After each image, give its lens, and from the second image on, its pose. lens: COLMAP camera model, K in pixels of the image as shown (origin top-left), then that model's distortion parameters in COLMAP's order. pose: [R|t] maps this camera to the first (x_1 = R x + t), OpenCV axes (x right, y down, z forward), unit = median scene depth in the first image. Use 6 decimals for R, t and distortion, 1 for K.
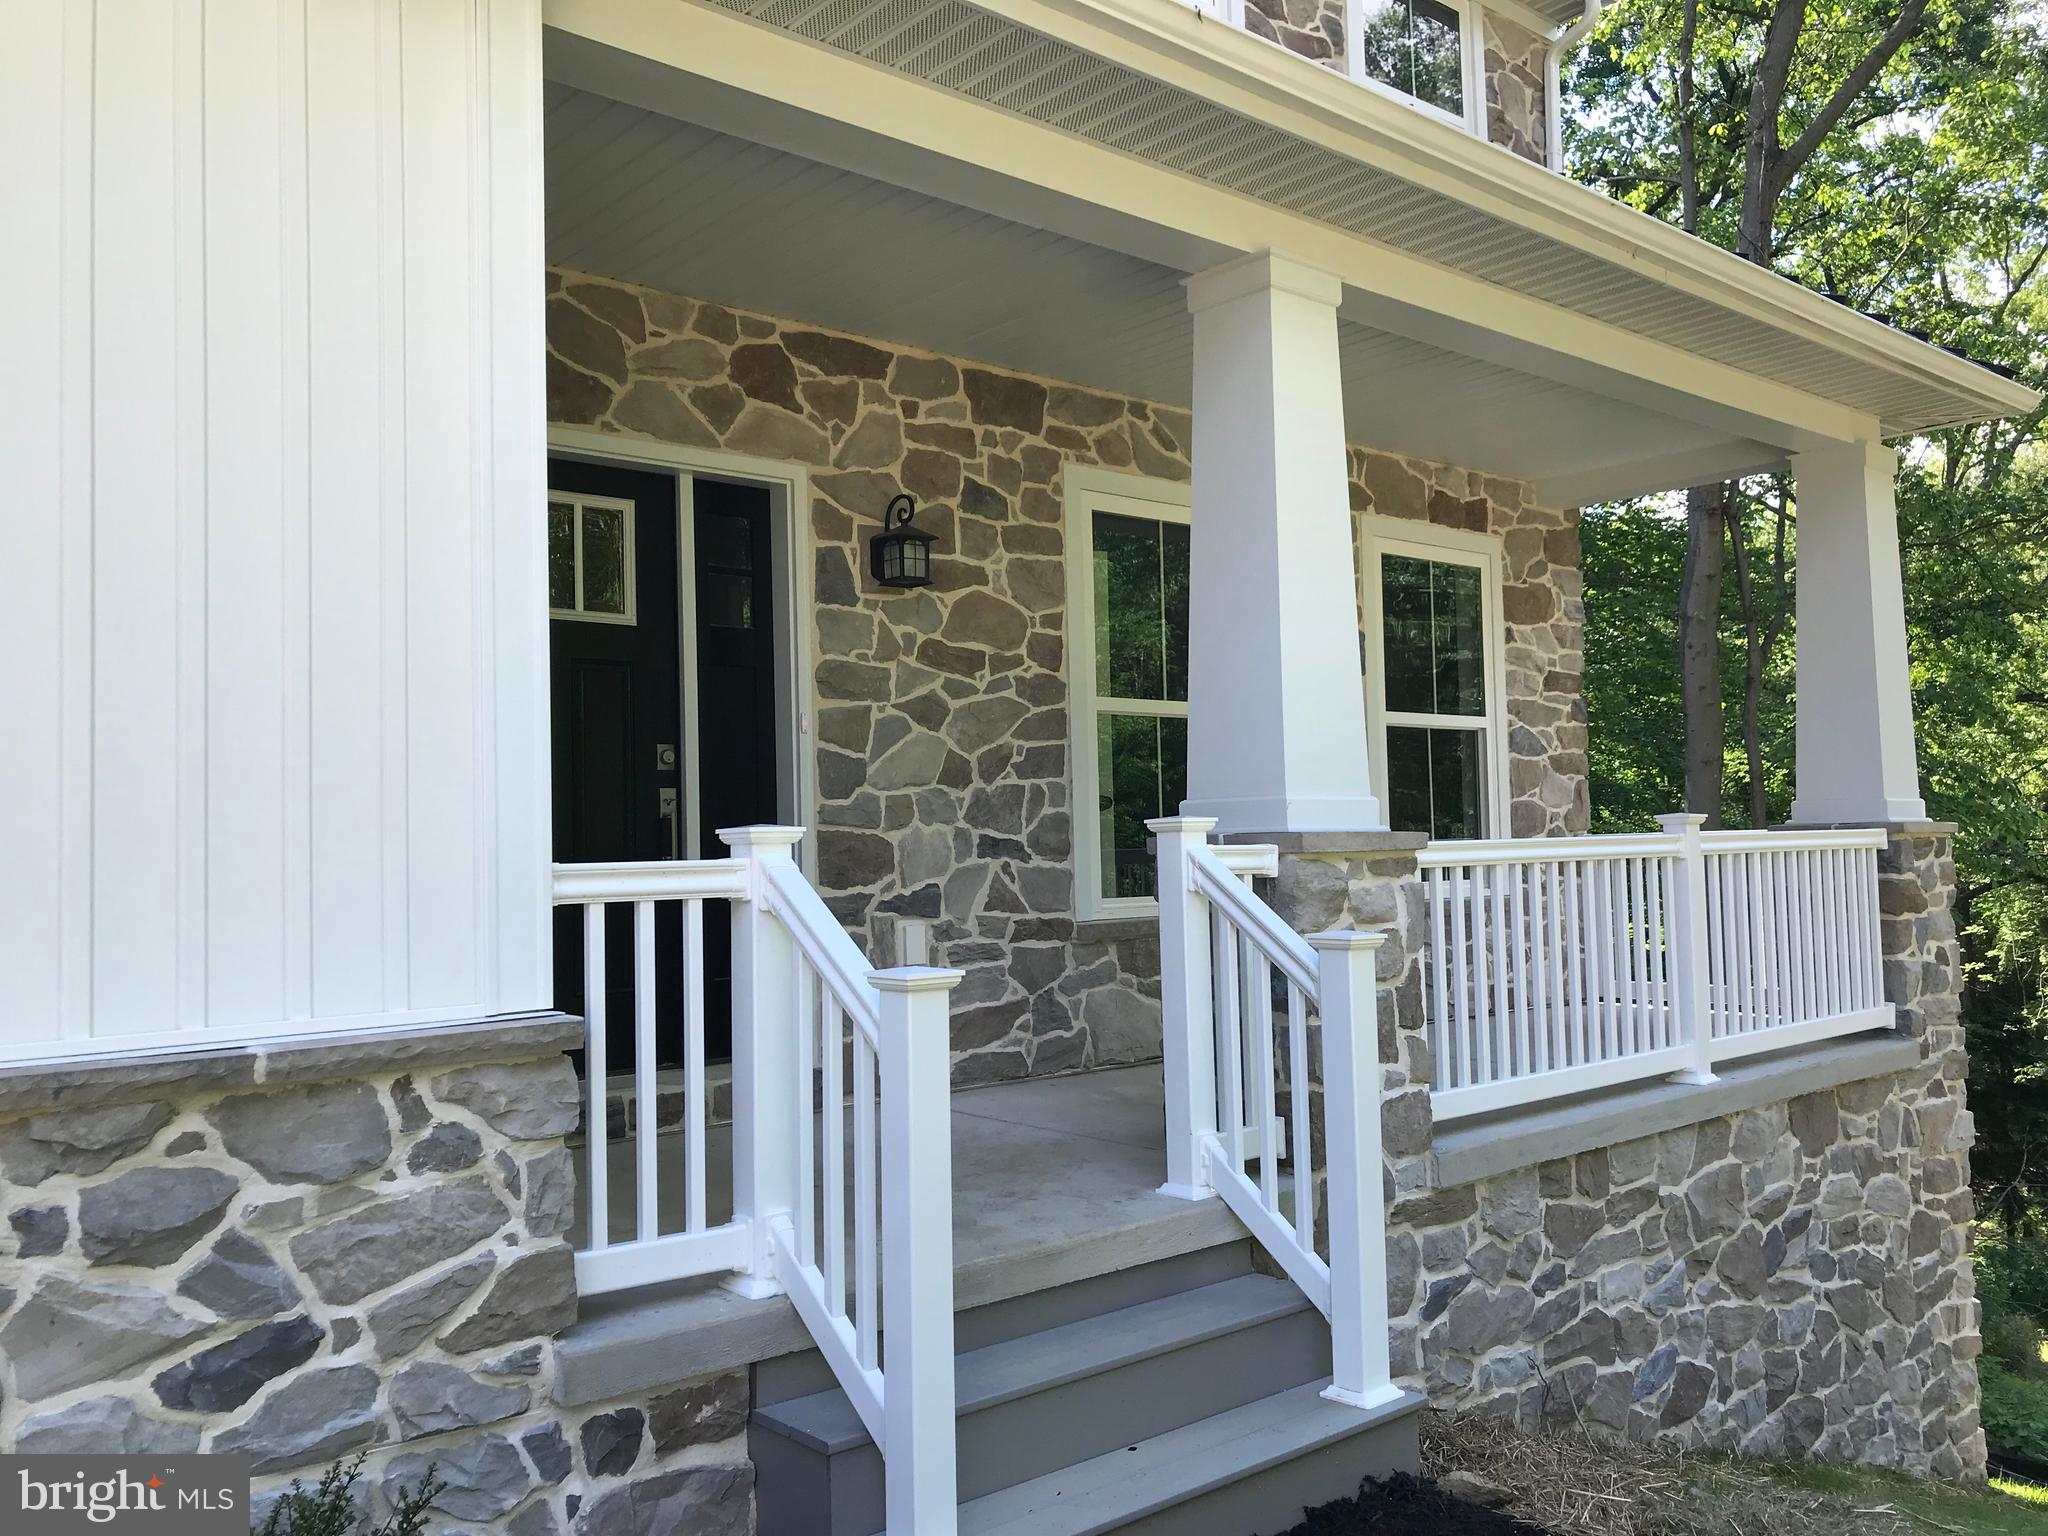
lens RADIAL K [[1693.1, 0, 1023.1], [0, 1693.1, 768.3], [0, 0, 1]] dist [0.026409, -0.031849]
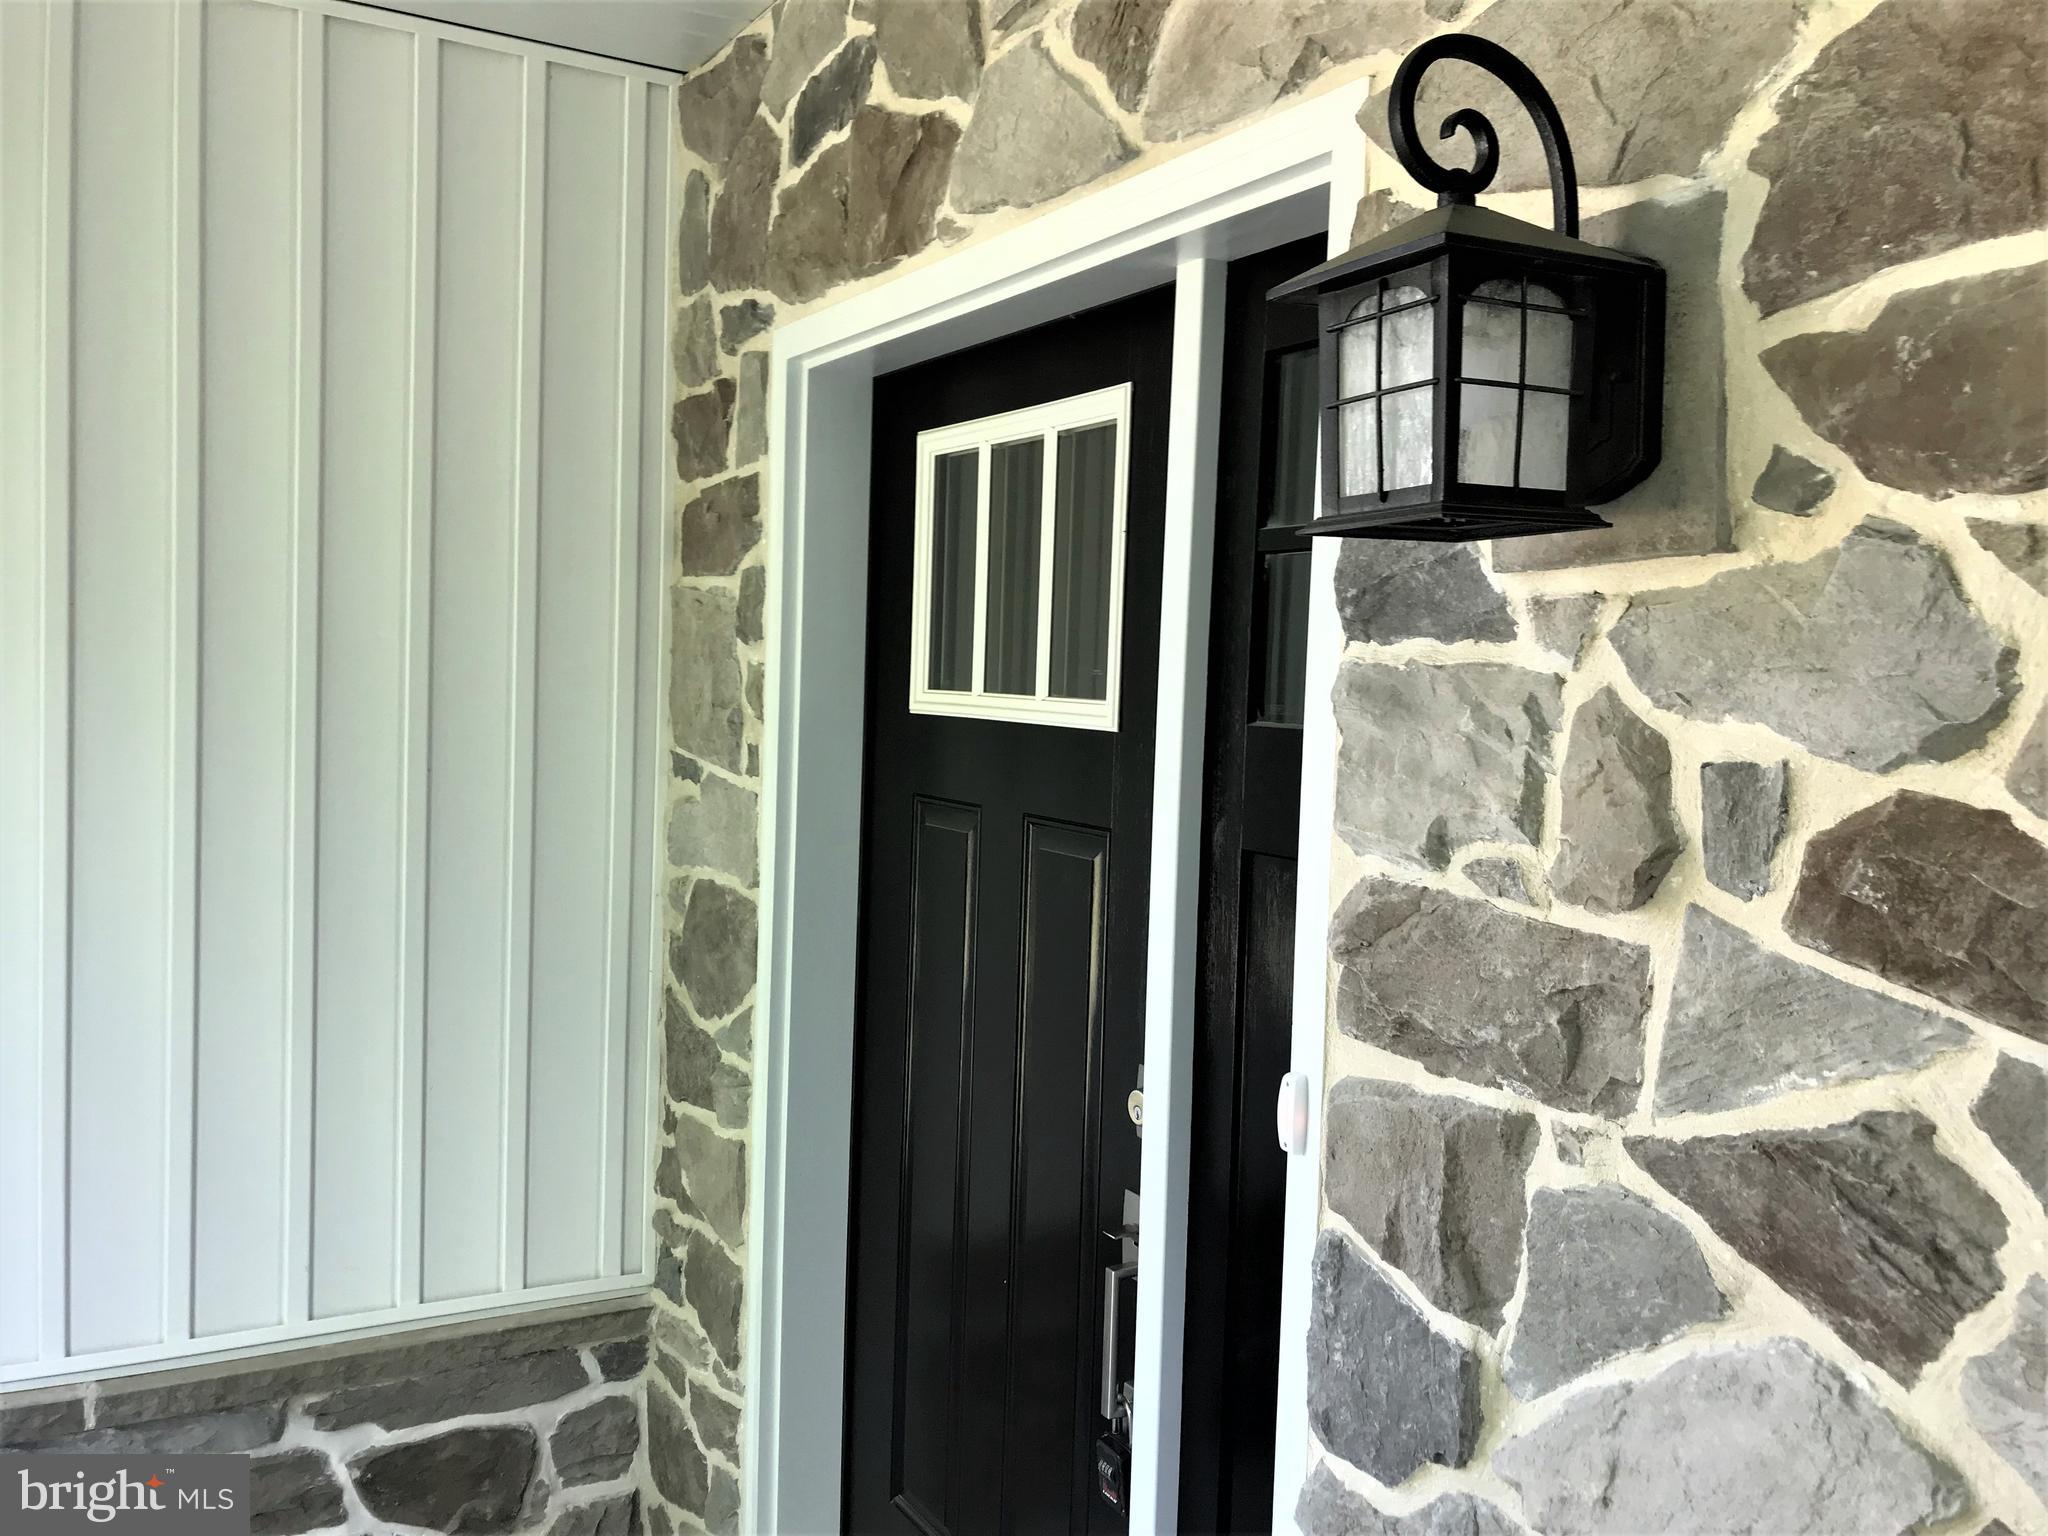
lens RADIAL K [[1693.1, 0, 1022.5], [0, 1693.1, 745.9], [0, 0, 1]] dist [0.026409, -0.031849]
pose [[-0.188731, 0.059477, -0.980226, 0.121633], [0.018967, 0.998199, 0.056915, -0.094352], [0.981846, -0.007850, -0.189519, 0.969877]]
